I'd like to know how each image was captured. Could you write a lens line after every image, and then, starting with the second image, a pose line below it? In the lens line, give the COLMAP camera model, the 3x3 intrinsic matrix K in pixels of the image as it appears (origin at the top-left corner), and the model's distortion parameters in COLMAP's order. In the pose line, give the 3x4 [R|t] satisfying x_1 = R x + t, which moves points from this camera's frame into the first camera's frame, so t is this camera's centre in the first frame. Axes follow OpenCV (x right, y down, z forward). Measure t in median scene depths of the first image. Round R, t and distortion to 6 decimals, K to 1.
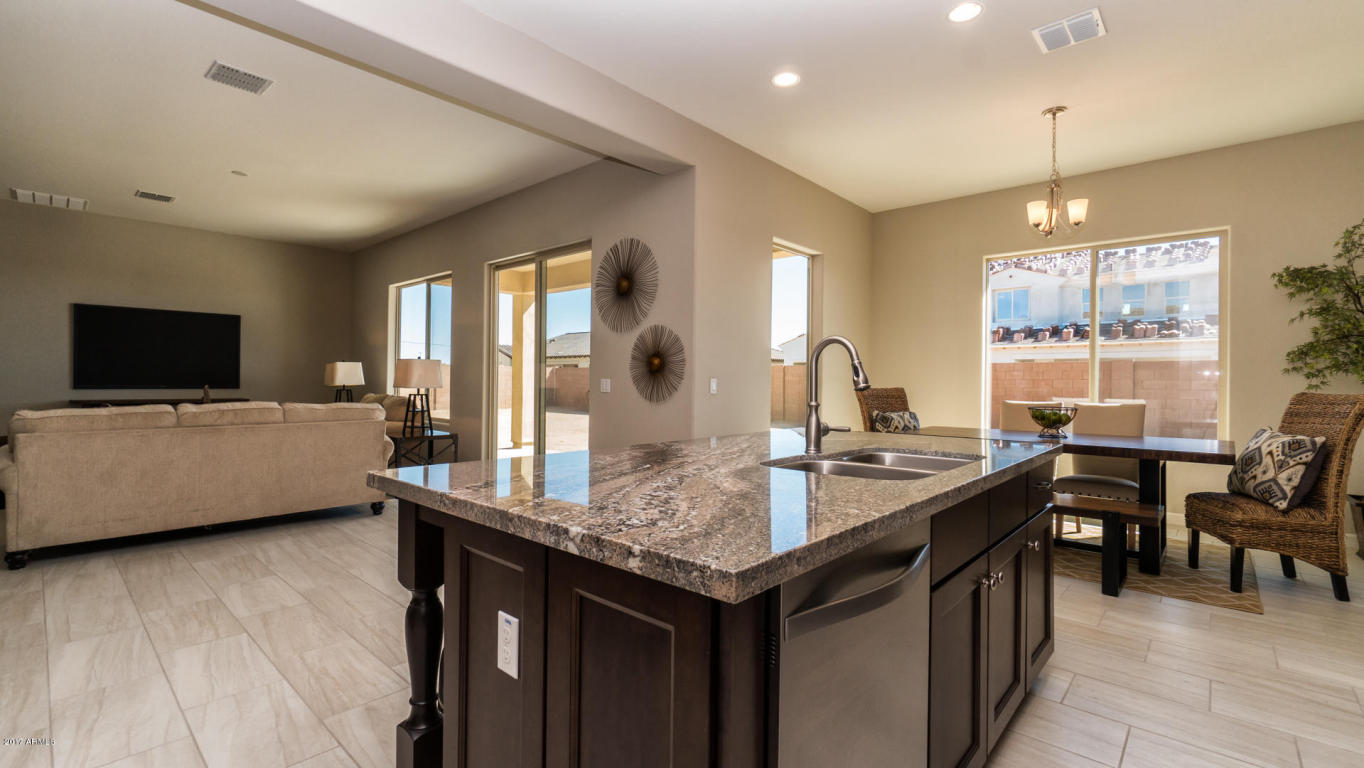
lens RADIAL K [[586.3, 0, 684.6], [0, 586.3, 381.8], [0, 0, 1]] dist [-0.000031, 0.000687]
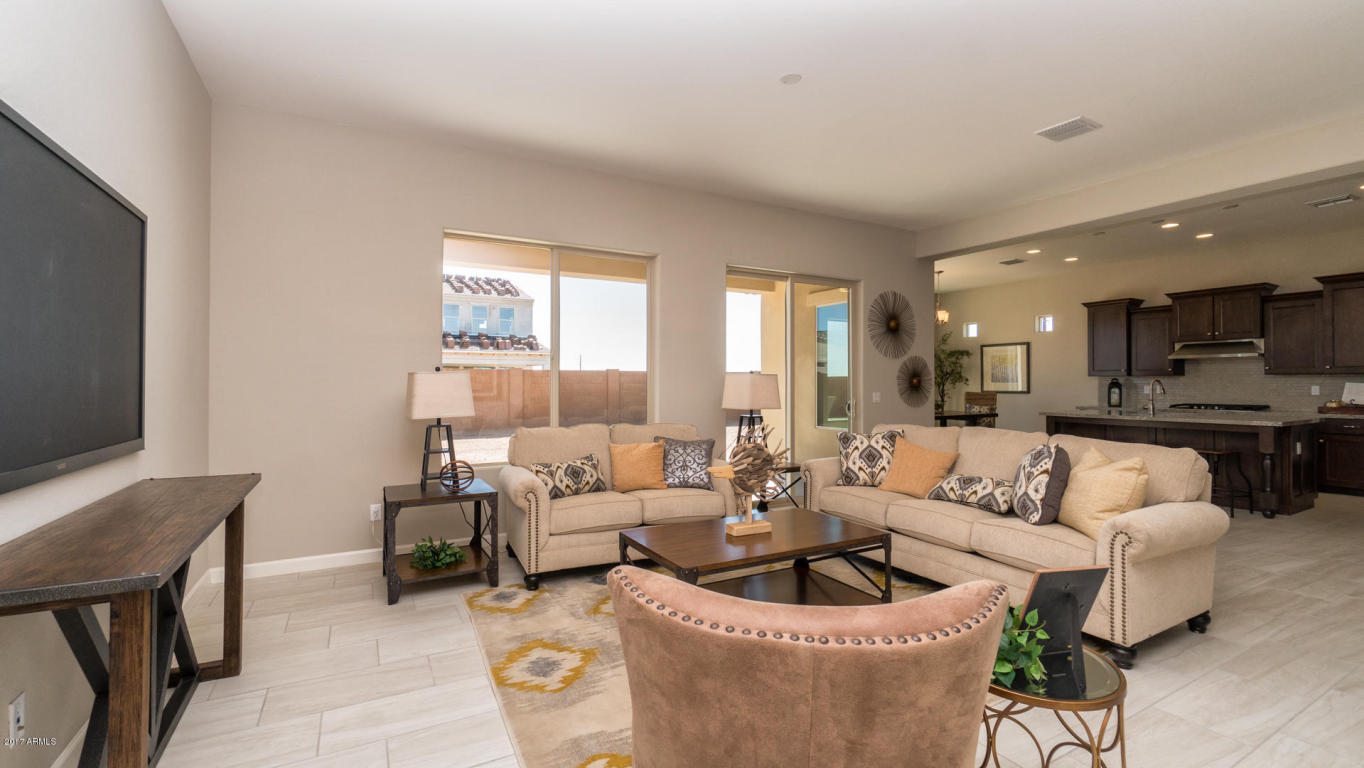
lens RADIAL K [[586.3, 0, 684.6], [0, 586.3, 381.8], [0, 0, 1]] dist [-0.000031, 0.000687]
pose [[0.318325, -0.007193, 0.947954, -1.861035], [0.004772, 0.999971, 0.005985, -0.048217], [-0.947970, 0.002618, 0.318350, 1.212720]]
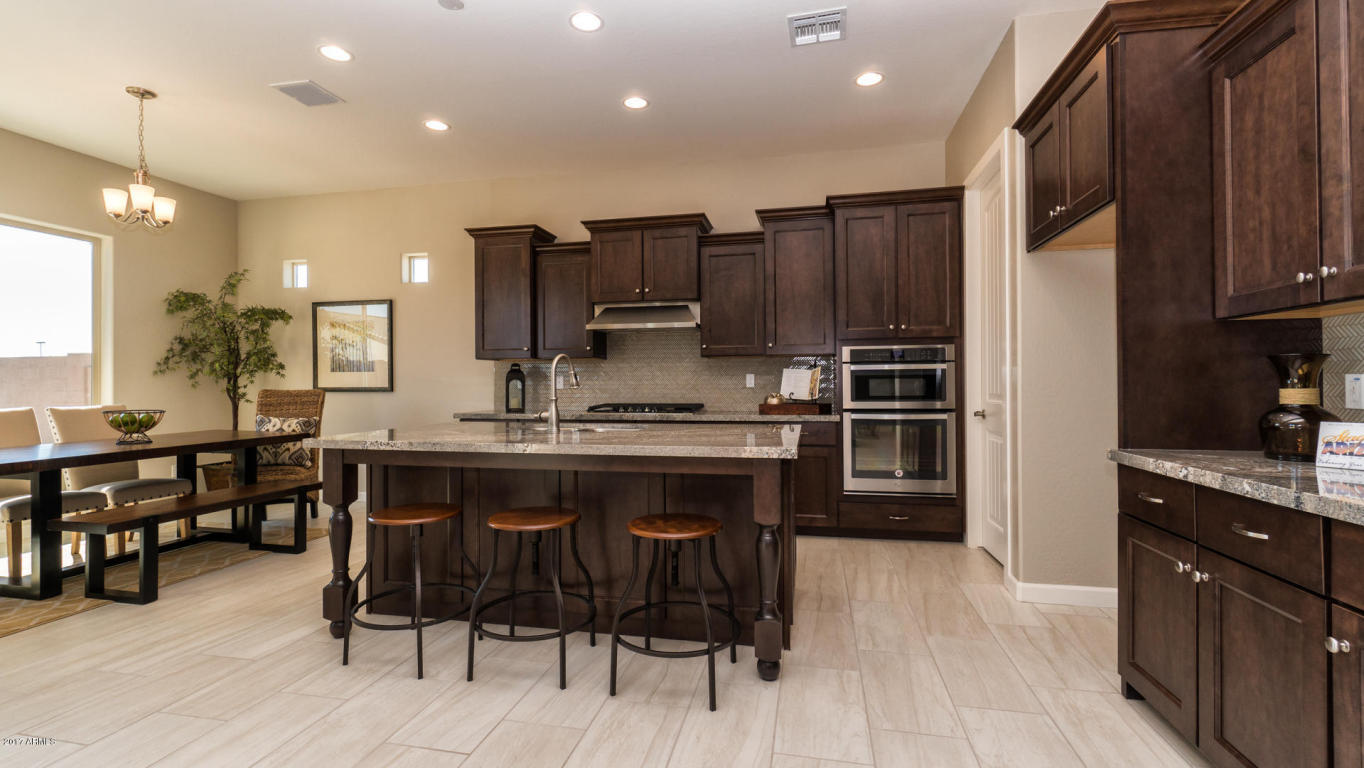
lens RADIAL K [[604.5, 0, 684.7], [0, 604.5, 380.6], [0, 0, 1]] dist [0.000093, -0.000429]
pose [[-0.498062, -0.004362, 0.867131, -0.624464], [-0.000198, 0.999988, 0.004917, -0.009294], [-0.867142, 0.002277, -0.498057, 0.731059]]
